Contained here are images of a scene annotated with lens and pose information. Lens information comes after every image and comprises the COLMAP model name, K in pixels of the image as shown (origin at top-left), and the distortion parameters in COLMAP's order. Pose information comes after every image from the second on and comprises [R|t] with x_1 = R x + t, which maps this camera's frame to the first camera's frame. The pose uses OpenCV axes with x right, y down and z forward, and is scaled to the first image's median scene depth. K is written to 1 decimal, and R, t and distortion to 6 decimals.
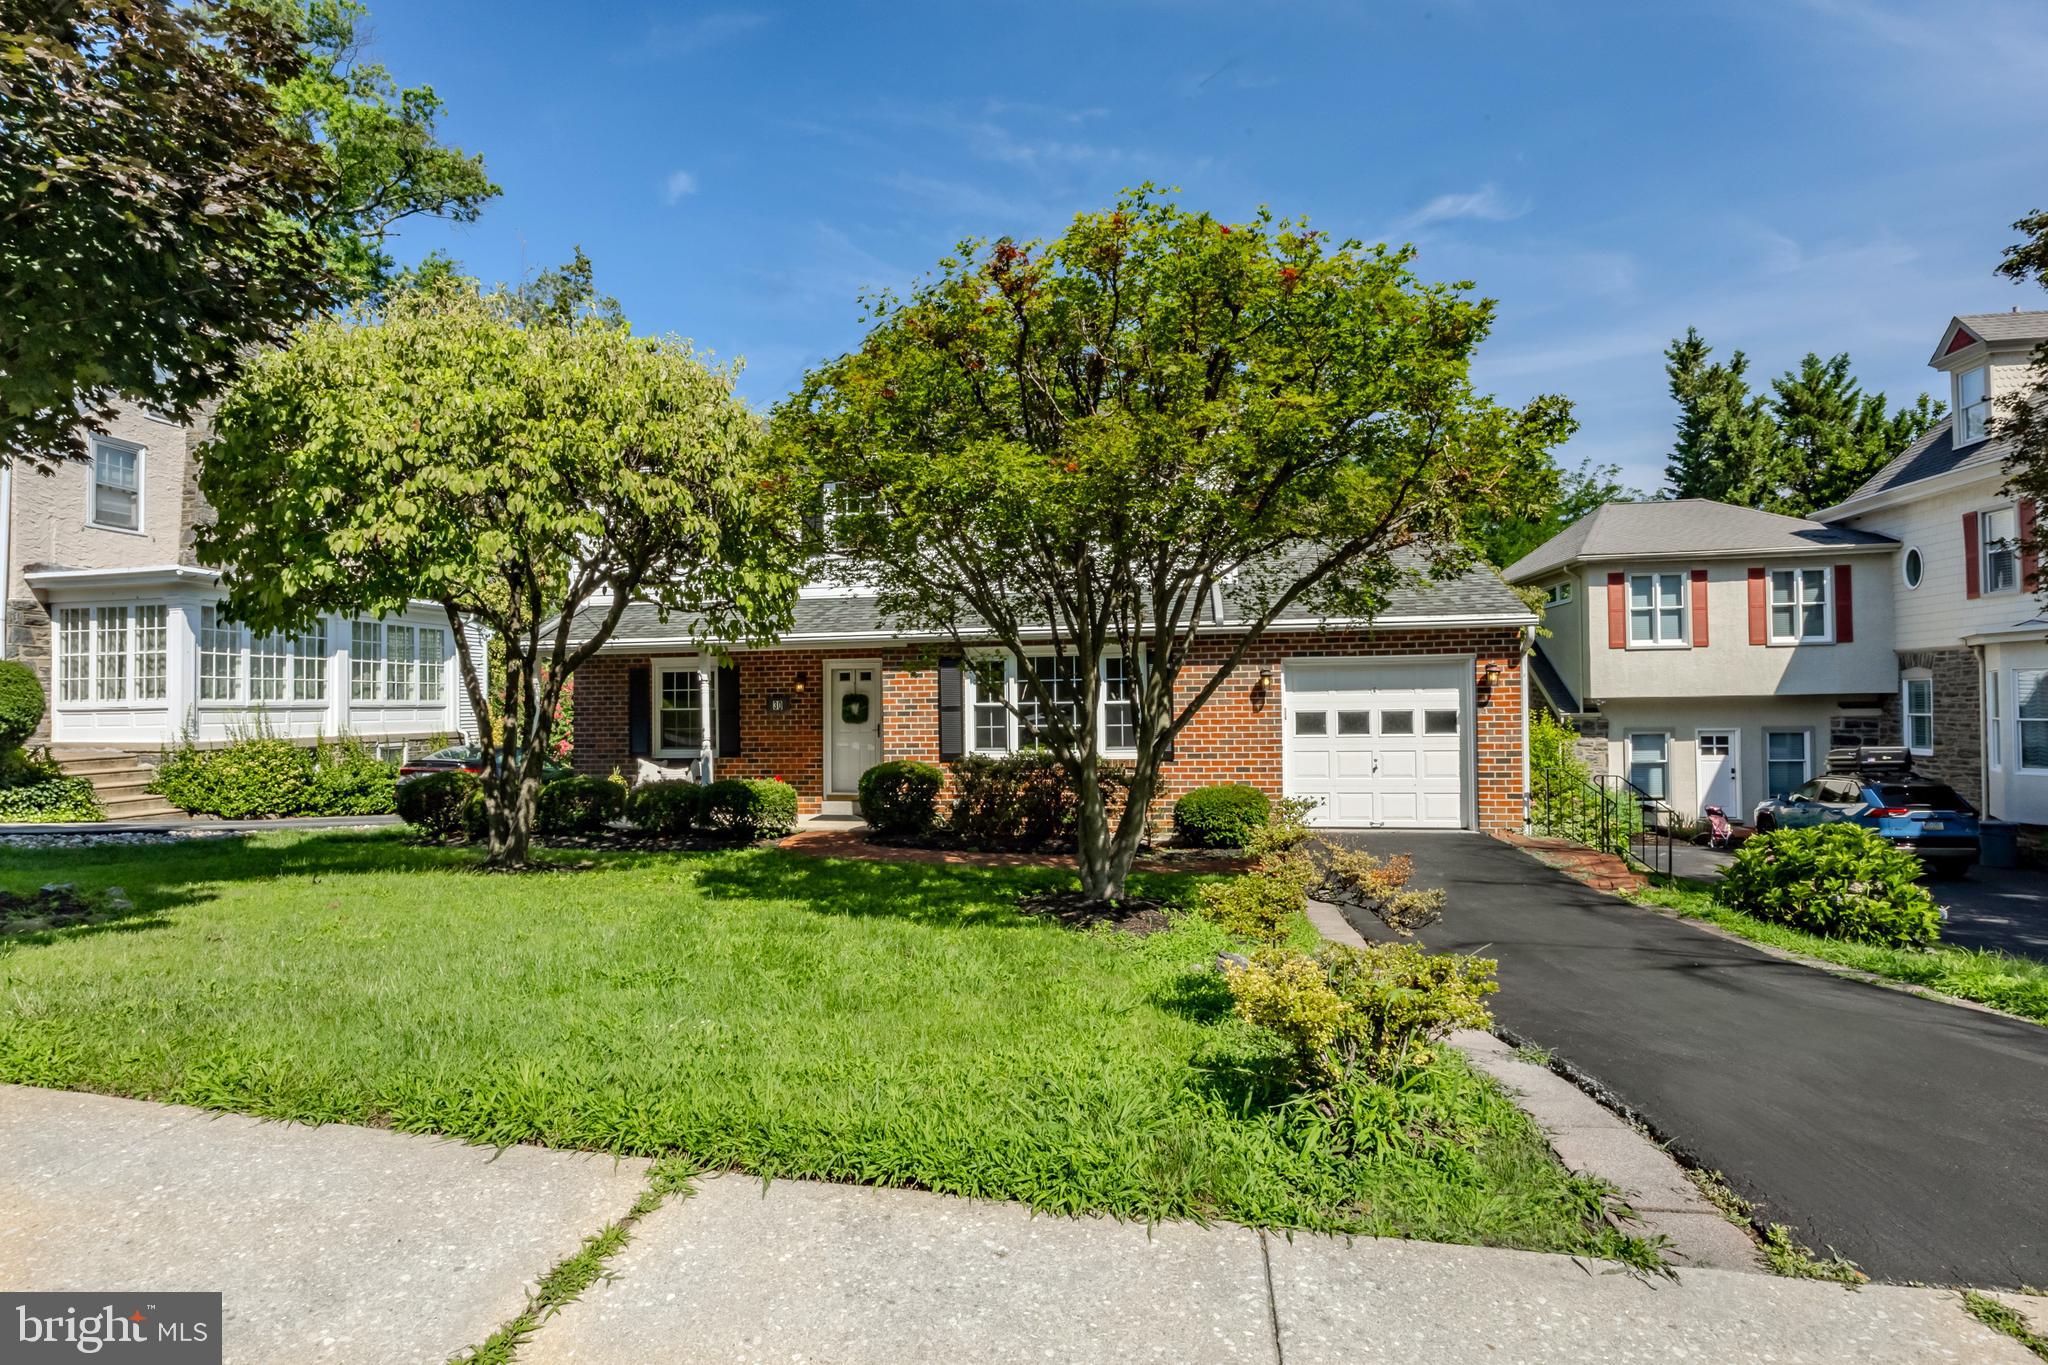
lens RADIAL K [[972.0, 0, 1020.2], [0, 972.0, 688.3], [0, 0, 1]] dist [-0.008734, -0.000441]
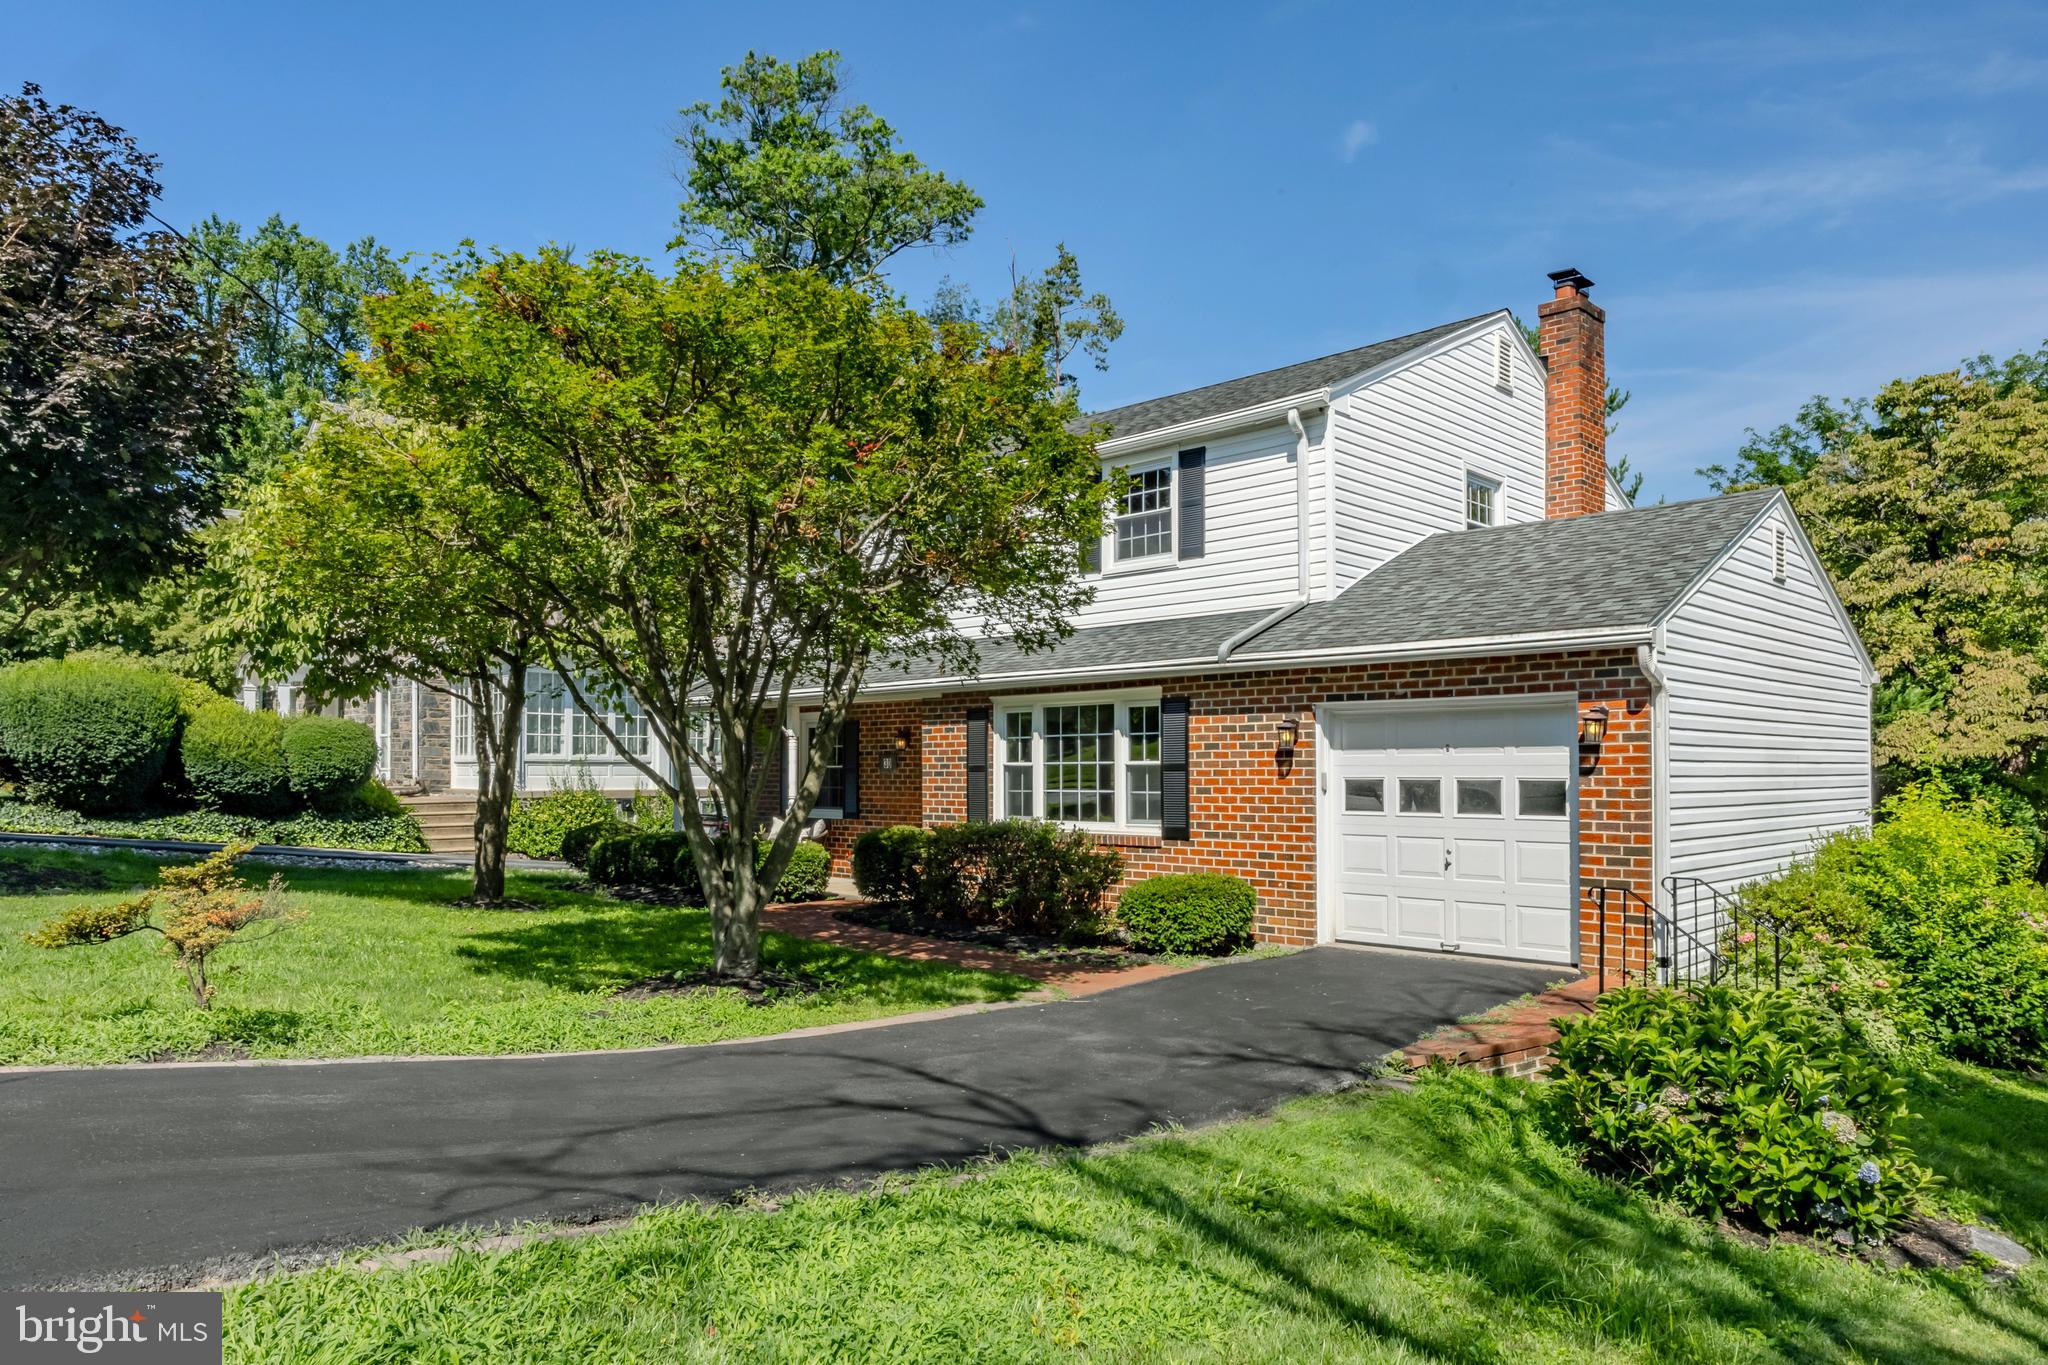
lens RADIAL K [[1294.3, 0, 1064.7], [0, 1294.3, 734.6], [0, 0, 1]] dist [-0.000130, 0.000962]
pose [[0.831310, -0.002440, -0.555803, 0.627572], [-0.003923, 0.999940, -0.010258, 0.002337], [0.555795, 0.010708, 0.831251, 0.098456]]
